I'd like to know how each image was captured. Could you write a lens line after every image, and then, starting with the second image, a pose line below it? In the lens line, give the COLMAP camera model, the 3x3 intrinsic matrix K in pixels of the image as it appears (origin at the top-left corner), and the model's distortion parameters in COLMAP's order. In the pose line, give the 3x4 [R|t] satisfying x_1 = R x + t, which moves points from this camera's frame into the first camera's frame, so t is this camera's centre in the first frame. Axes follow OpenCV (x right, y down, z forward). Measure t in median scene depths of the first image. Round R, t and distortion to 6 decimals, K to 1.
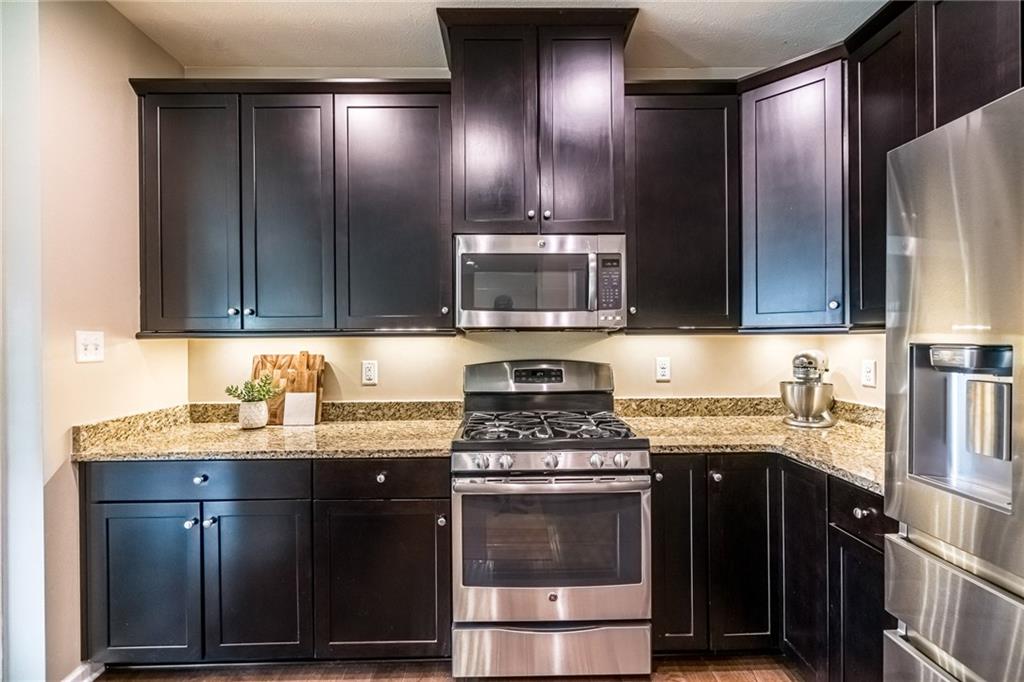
lens RADIAL K [[480.9, 0, 512.0], [0, 480.9, 341.0], [0, 0, 1]] dist [-0.000359, -0.000164]
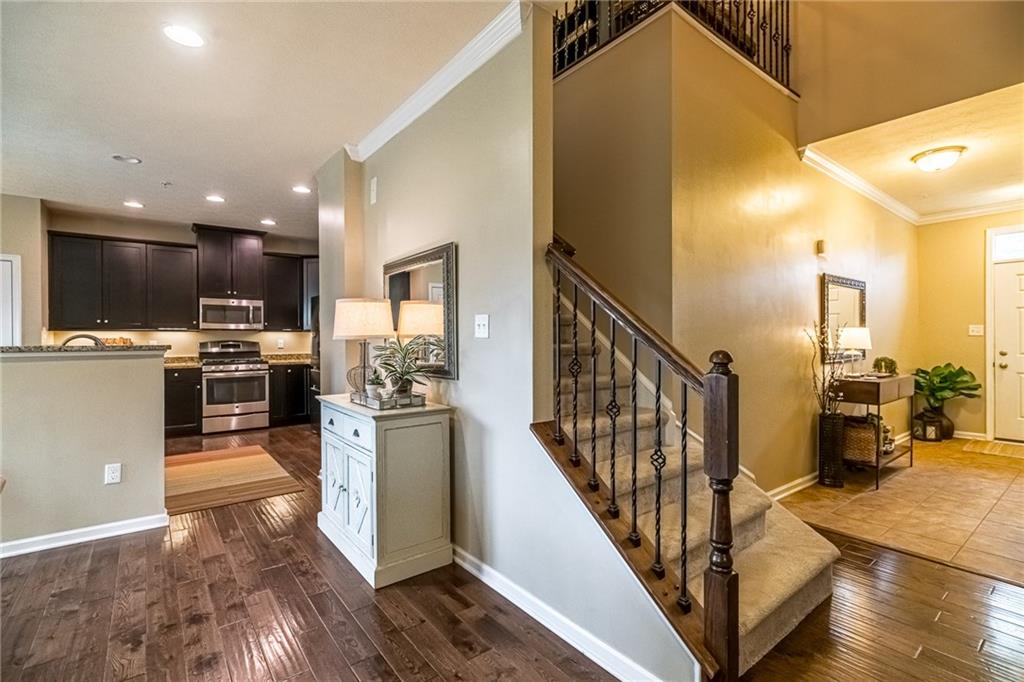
lens RADIAL K [[466.4, 0, 512.0], [0, 466.4, 341.0], [0, 0, 1]] dist [0.001906, 0.000055]
pose [[0.799080, 0.000494, 0.601224, -0.306444], [0.000305, 0.999999, -0.001227, 0.053364], [-0.601224, 0.001164, 0.799080, -2.483121]]
